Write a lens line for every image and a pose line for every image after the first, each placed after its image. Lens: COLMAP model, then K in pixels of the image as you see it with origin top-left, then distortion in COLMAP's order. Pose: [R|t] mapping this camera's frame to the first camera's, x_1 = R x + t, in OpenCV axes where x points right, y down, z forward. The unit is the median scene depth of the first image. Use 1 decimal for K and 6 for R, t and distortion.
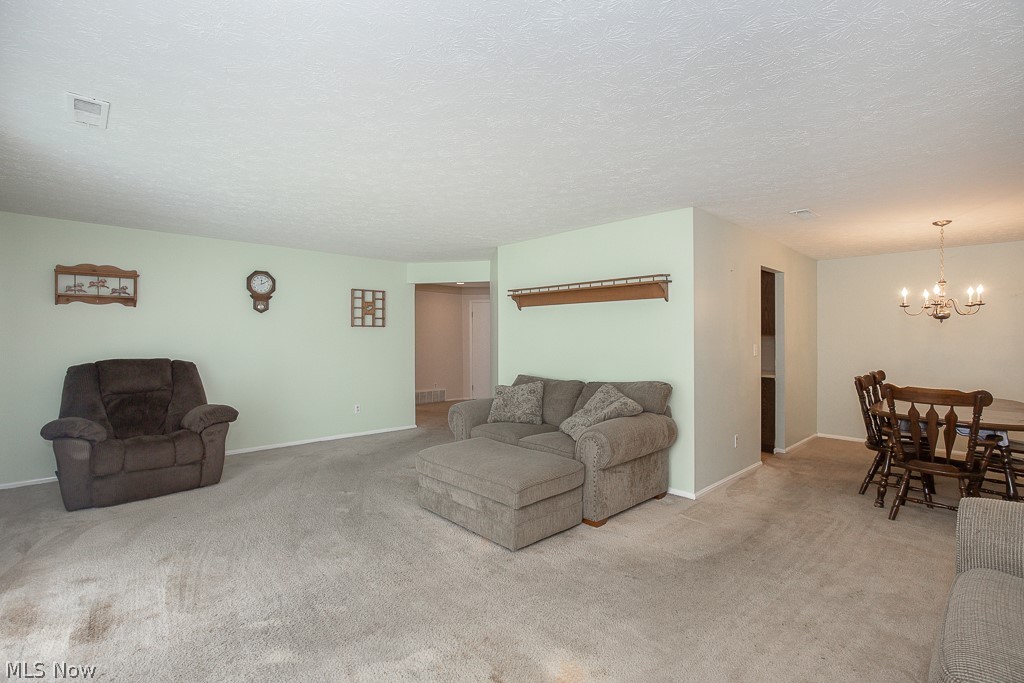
lens RADIAL K [[481.6, 0, 508.1], [0, 481.6, 342.7], [0, 0, 1]] dist [-0.003602, 0.000402]
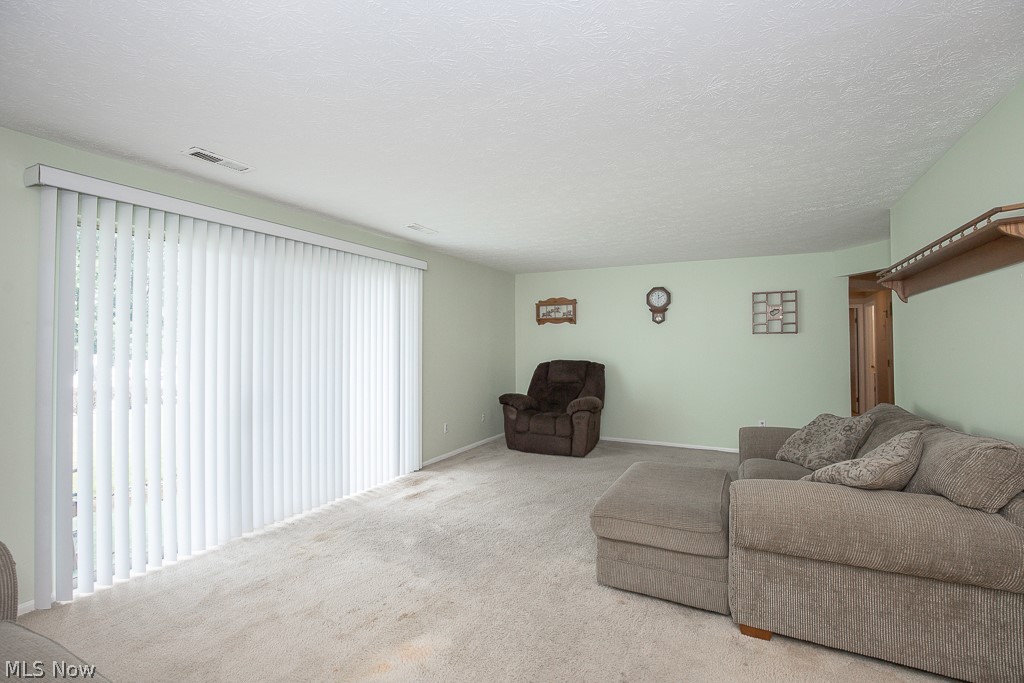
lens RADIAL K [[481.6, 0, 508.1], [0, 481.6, 342.7], [0, 0, 1]] dist [-0.003602, 0.000402]
pose [[0.311694, -0.004770, -0.950171, 0.568755], [-0.013433, 0.999865, -0.009426, -0.002854], [0.950088, 0.015702, 0.311588, 0.388567]]
